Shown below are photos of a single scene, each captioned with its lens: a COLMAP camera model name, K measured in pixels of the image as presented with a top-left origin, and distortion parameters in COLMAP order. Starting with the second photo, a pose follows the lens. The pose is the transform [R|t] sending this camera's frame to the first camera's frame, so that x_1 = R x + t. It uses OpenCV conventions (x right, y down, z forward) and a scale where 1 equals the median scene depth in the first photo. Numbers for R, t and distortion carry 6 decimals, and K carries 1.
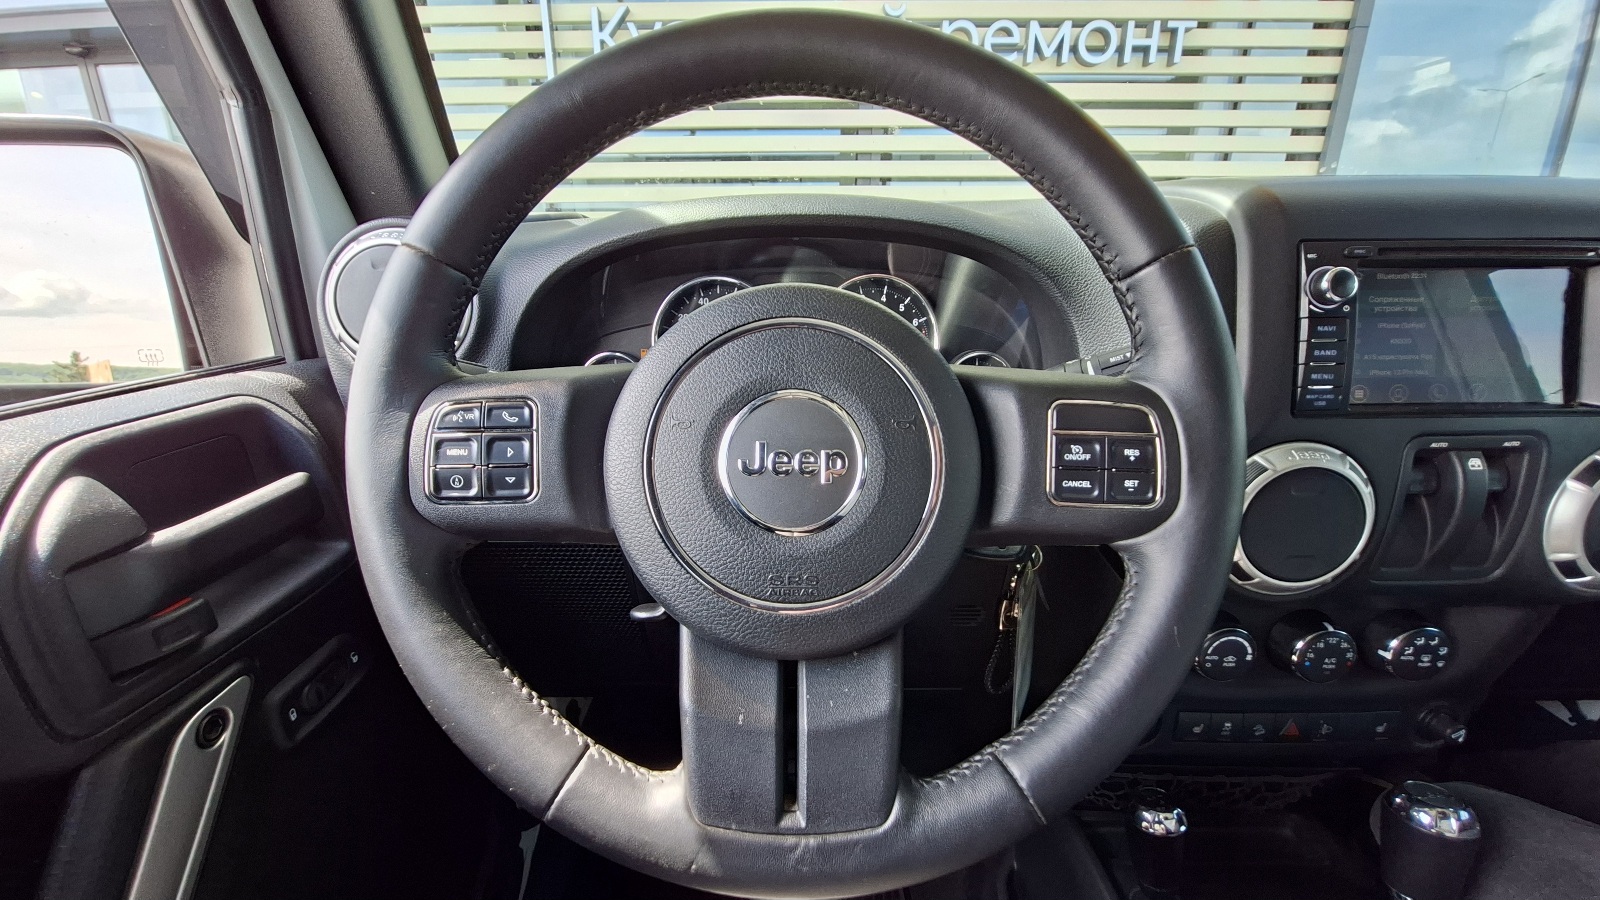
lens RADIAL K [[613.8, 0, 796.2], [0, 613.8, 468.1], [0, 0, 1]] dist [0.006258, 0.000183]
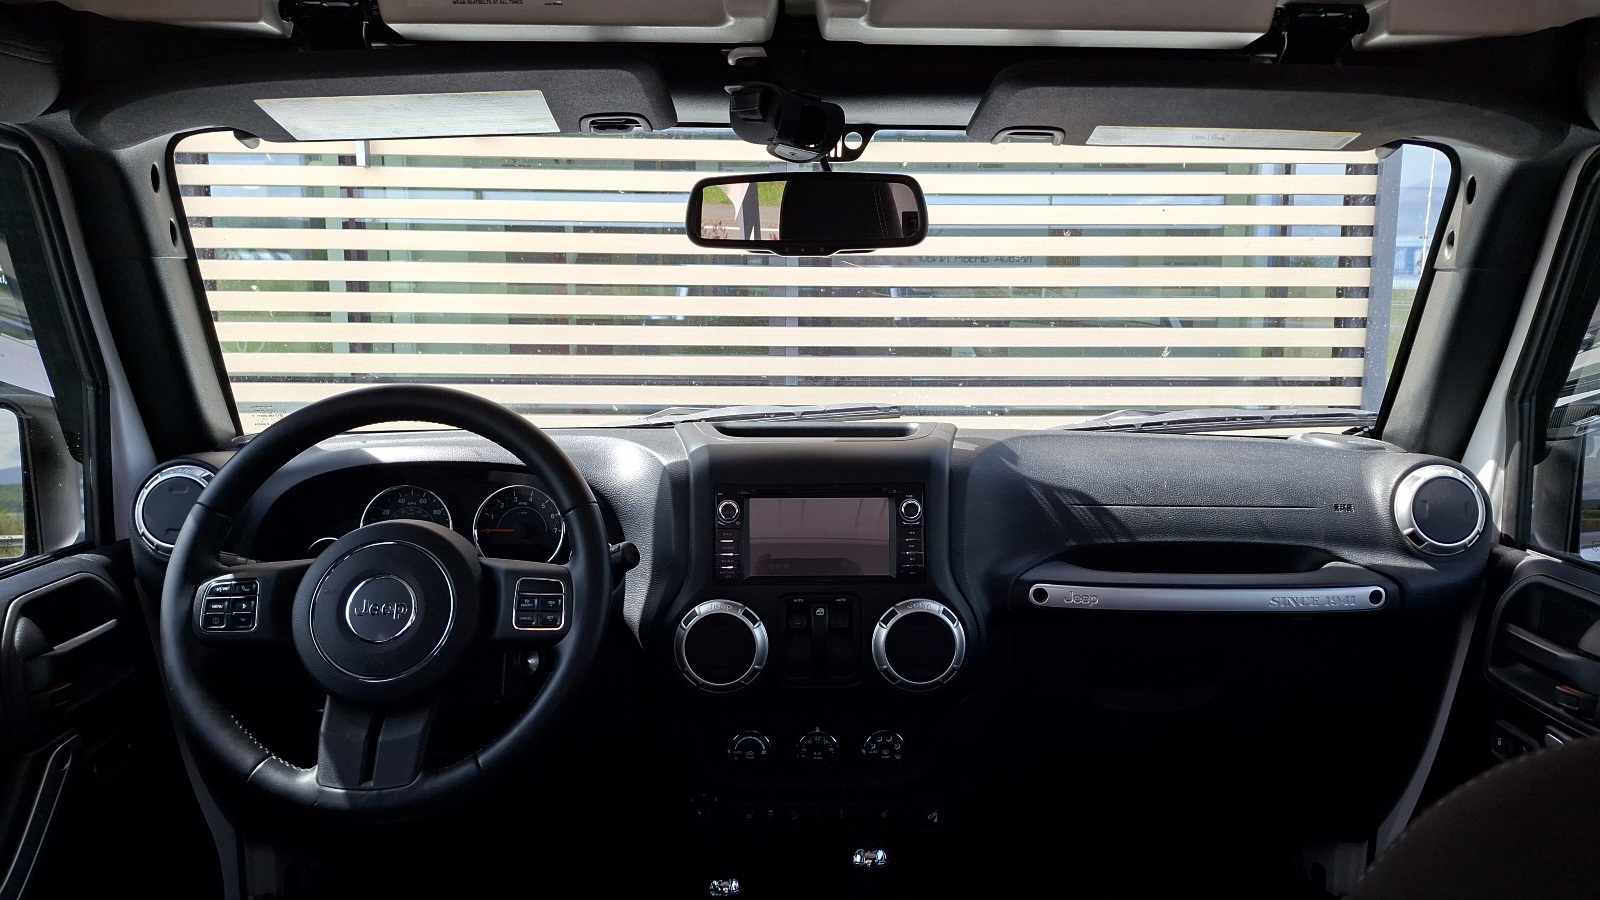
lens RADIAL K [[1087.3, 0, 800.0], [0, 1087.3, 450.0], [0, 0, 1]] dist [0.102461, -0.105798]
pose [[0.999774, 0.005955, 0.020419, 1.129512], [-0.002296, 0.984610, -0.174750, 0.091666], [-0.021146, 0.174663, 0.984401, -2.394477]]
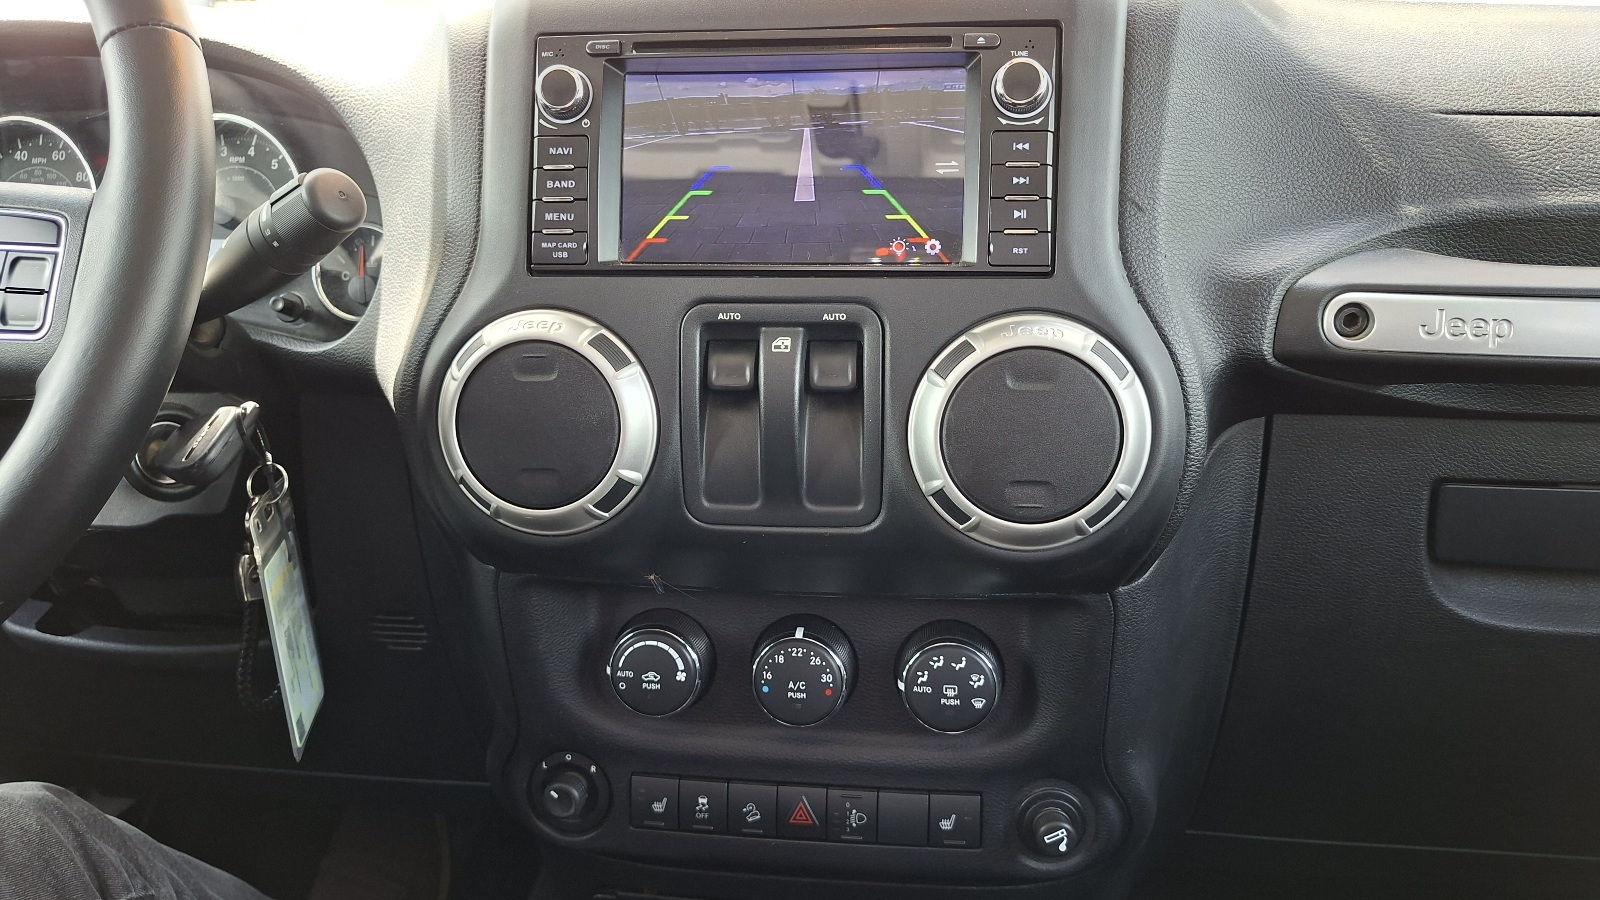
lens RADIAL K [[1087.3, 0, 800.0], [0, 1087.3, 450.0], [0, 0, 1]] dist [0.102461, -0.105798]
pose [[0.992702, 0.029605, -0.116904, 1.462837], [-0.042468, 0.993121, -0.109124, 0.282543], [0.112869, 0.113292, 0.987130, -0.226779]]
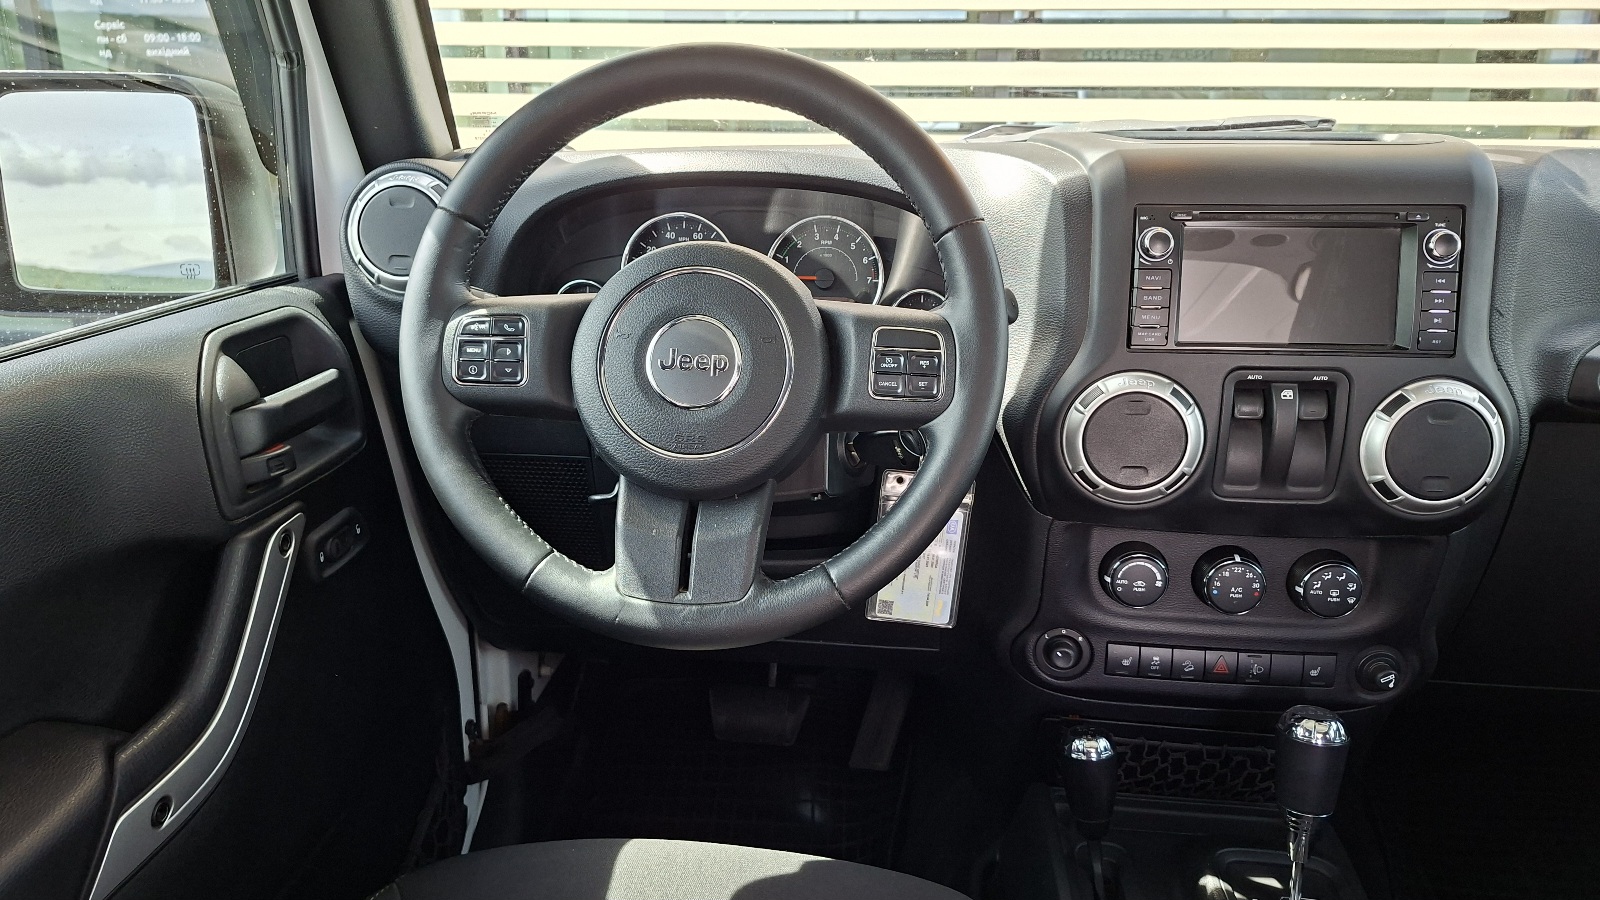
lens RADIAL K [[1087.3, 0, 800.0], [0, 1087.3, 450.0], [0, 0, 1]] dist [0.102461, -0.105798]
pose [[0.995435, 0.040706, -0.086330, 0.410810], [-0.041826, 0.999062, -0.011213, 0.186750], [0.085792, 0.014773, 0.996204, -1.373461]]
